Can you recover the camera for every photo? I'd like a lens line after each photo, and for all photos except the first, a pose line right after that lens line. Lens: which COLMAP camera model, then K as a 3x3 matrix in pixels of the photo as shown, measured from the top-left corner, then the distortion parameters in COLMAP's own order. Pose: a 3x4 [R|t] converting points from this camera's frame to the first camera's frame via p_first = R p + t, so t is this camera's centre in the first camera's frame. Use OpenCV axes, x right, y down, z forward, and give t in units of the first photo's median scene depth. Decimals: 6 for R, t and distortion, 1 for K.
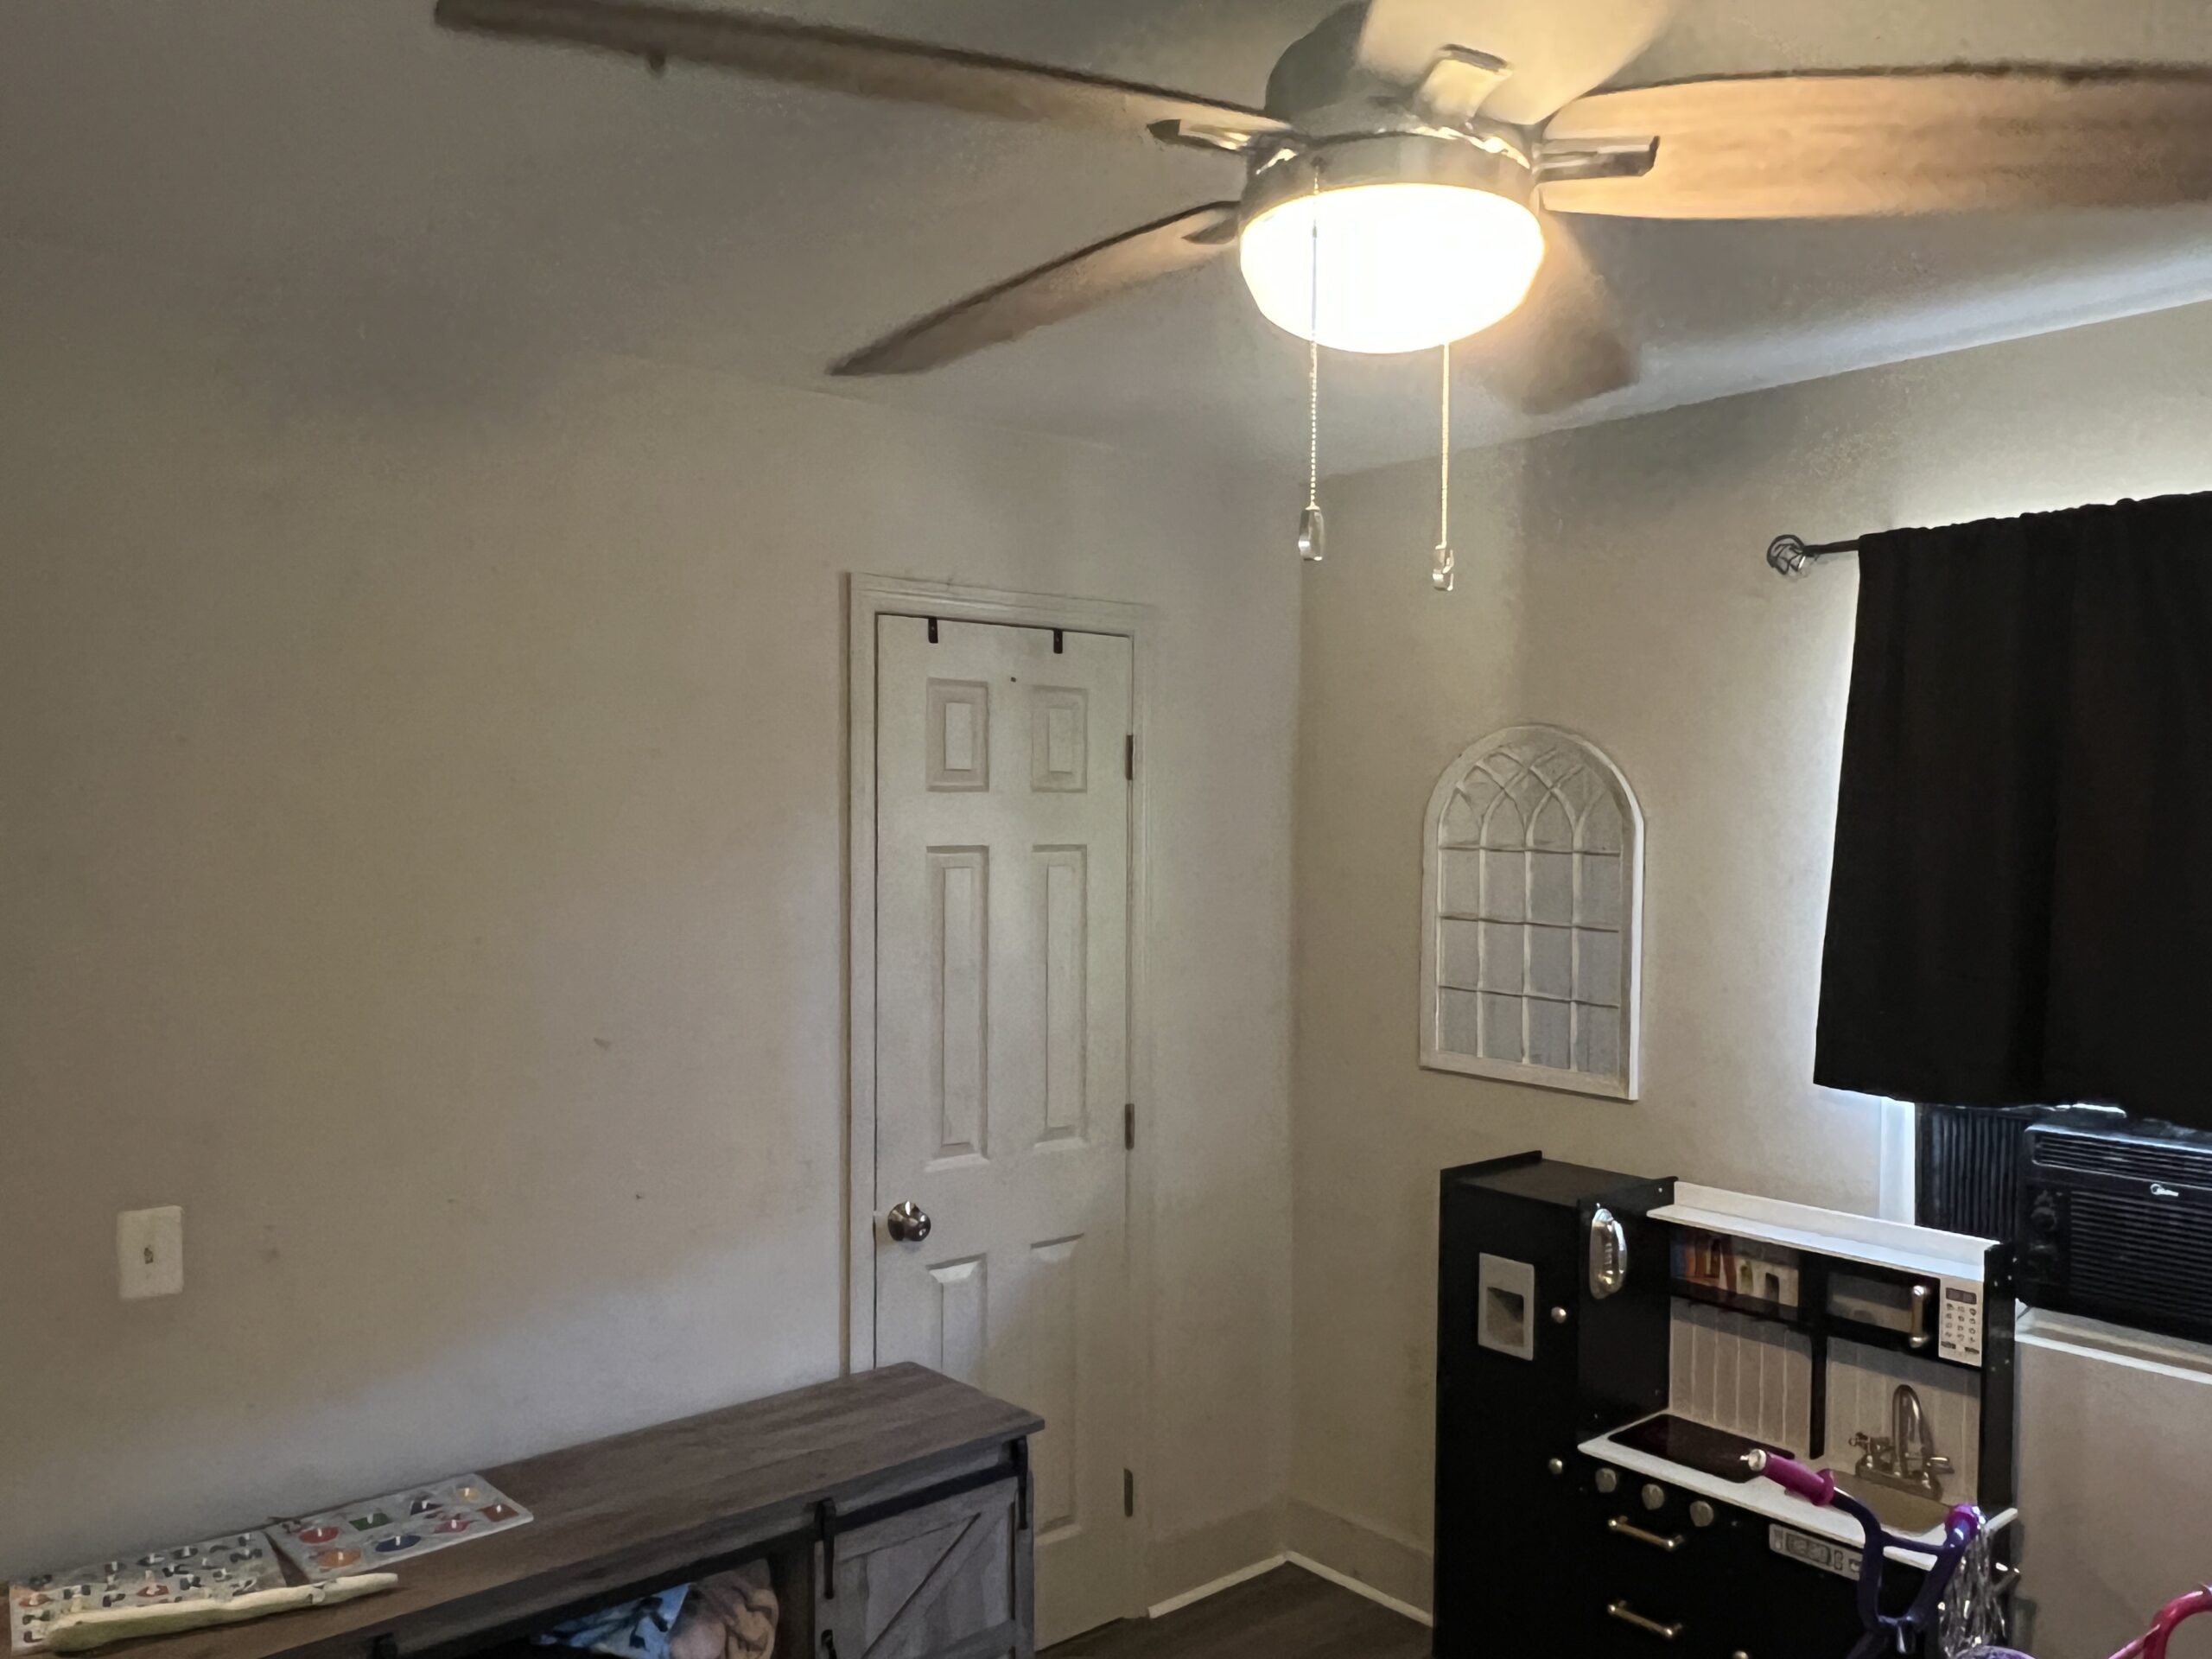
lens RADIAL K [[1669.3, 0, 1102.4], [0, 1669.3, 831.4], [0, 0, 1]] dist [0.006010, -0.013496]
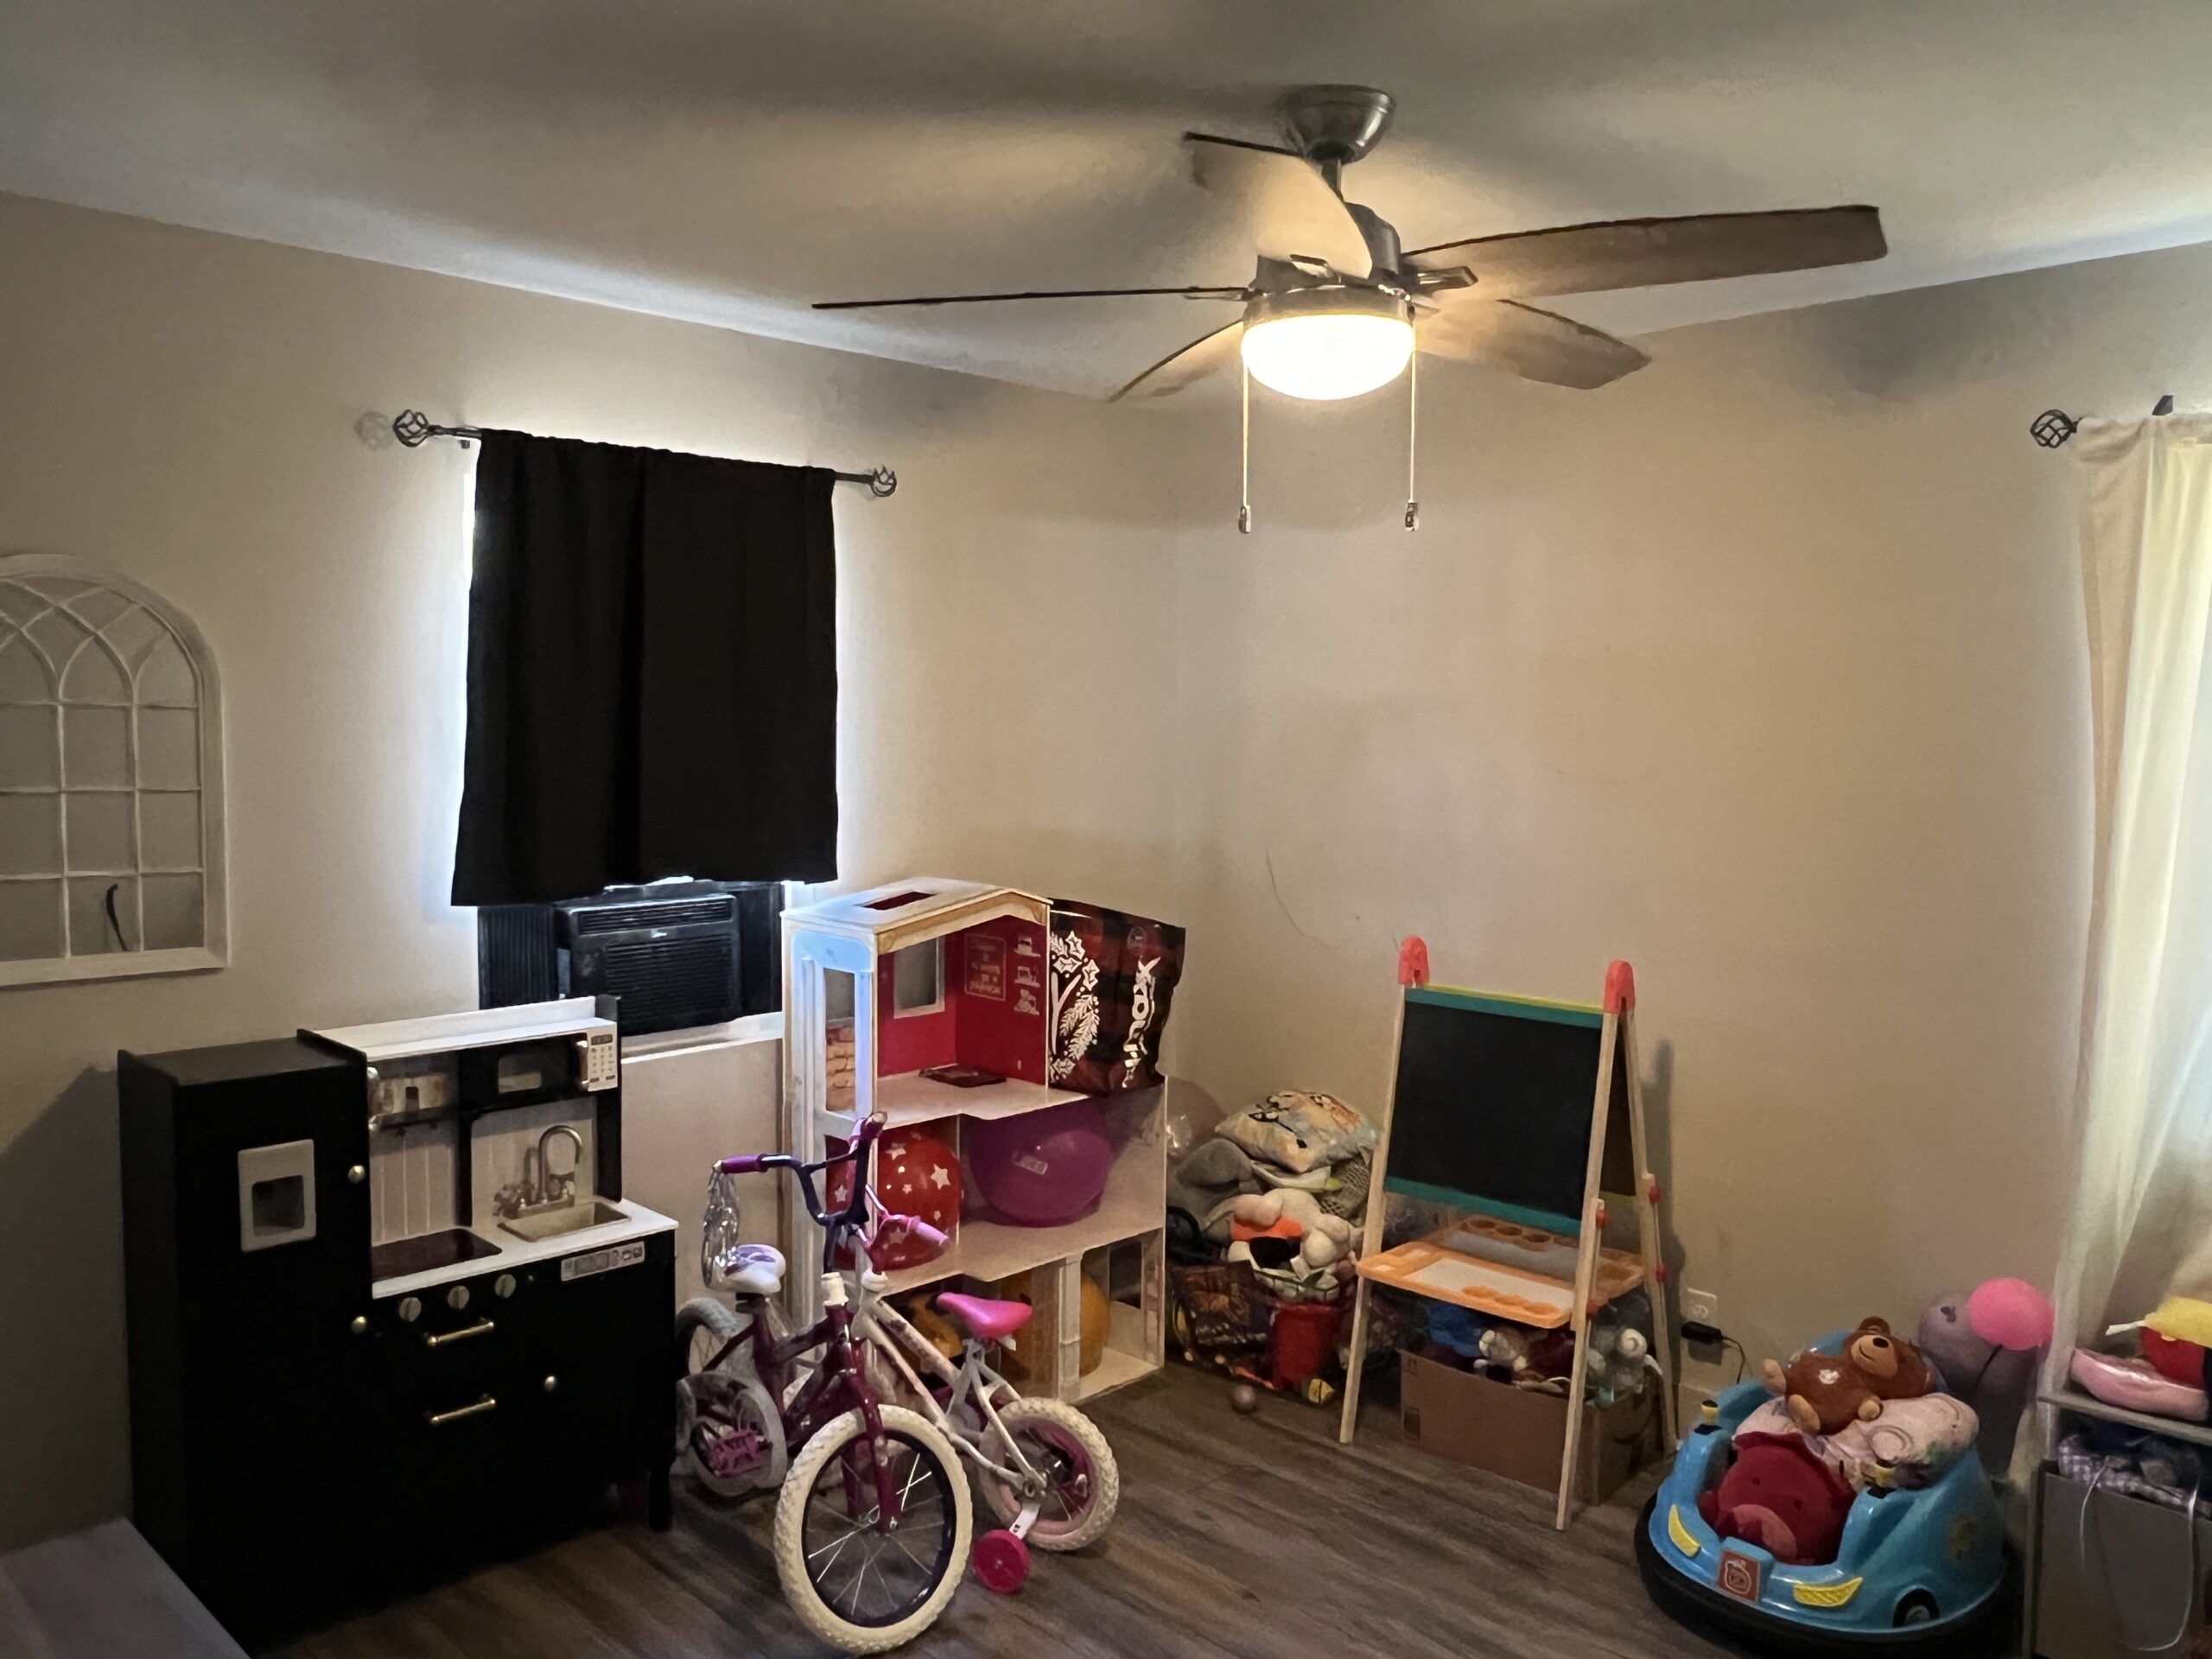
lens RADIAL K [[1669.3, 0, 1102.7], [0, 1669.3, 826.5], [0, 0, 1]] dist [0.006010, -0.013496]
pose [[-0.072756, -0.082731, 0.993913, -0.752680], [-0.000517, 0.996557, 0.082913, 0.002047], [-0.997350, 0.005519, -0.072548, 0.655394]]
